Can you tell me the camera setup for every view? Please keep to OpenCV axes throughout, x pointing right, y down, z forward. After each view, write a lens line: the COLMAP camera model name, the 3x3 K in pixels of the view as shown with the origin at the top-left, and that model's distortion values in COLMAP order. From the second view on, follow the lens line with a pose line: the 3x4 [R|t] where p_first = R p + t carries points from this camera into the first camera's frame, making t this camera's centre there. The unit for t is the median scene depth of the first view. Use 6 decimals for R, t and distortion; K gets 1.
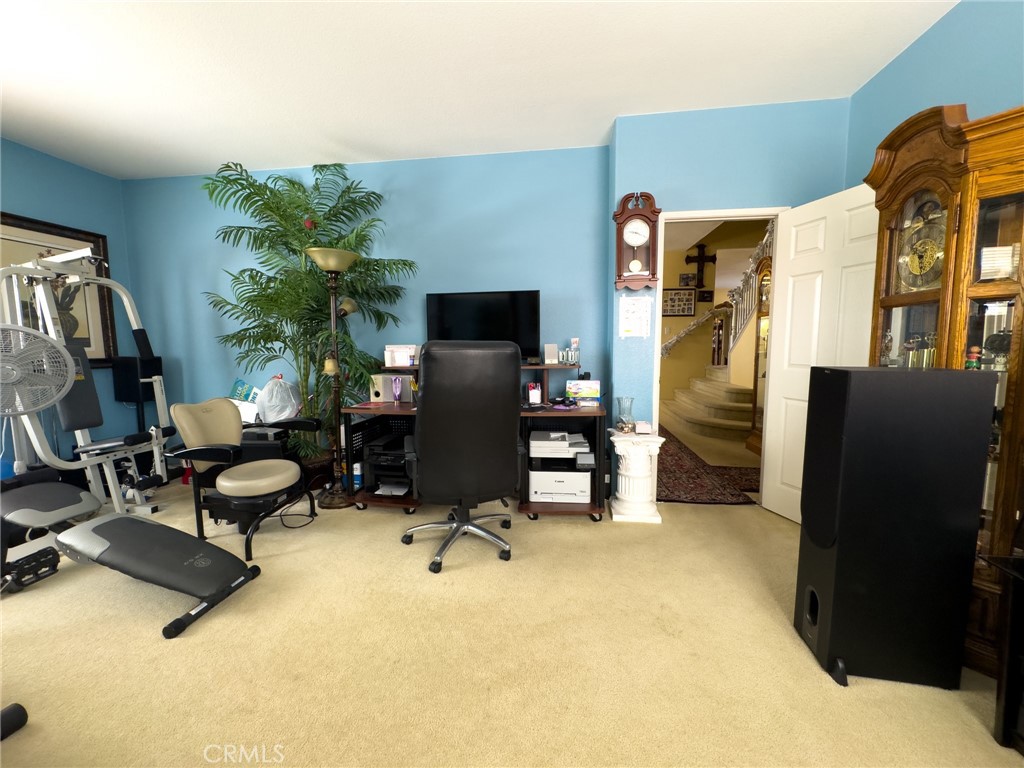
lens RADIAL K [[409.8, 0, 511.0], [0, 409.8, 382.8], [0, 0, 1]] dist [-0.000776, 0.000361]
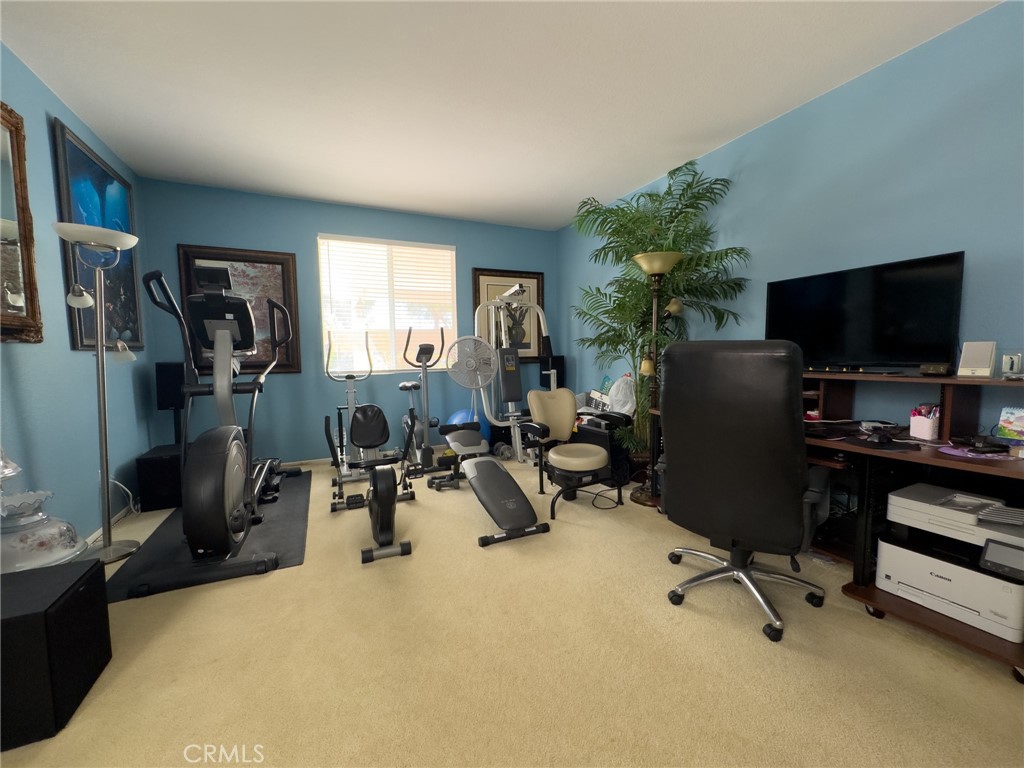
lens RADIAL K [[409.8, 0, 511.0], [0, 409.8, 382.8], [0, 0, 1]] dist [-0.000776, 0.000361]
pose [[0.544154, 0.066536, -0.836343, 0.240855], [-0.068276, 0.997056, 0.034900, -0.013100], [0.836203, 0.038111, 0.547094, 0.148696]]
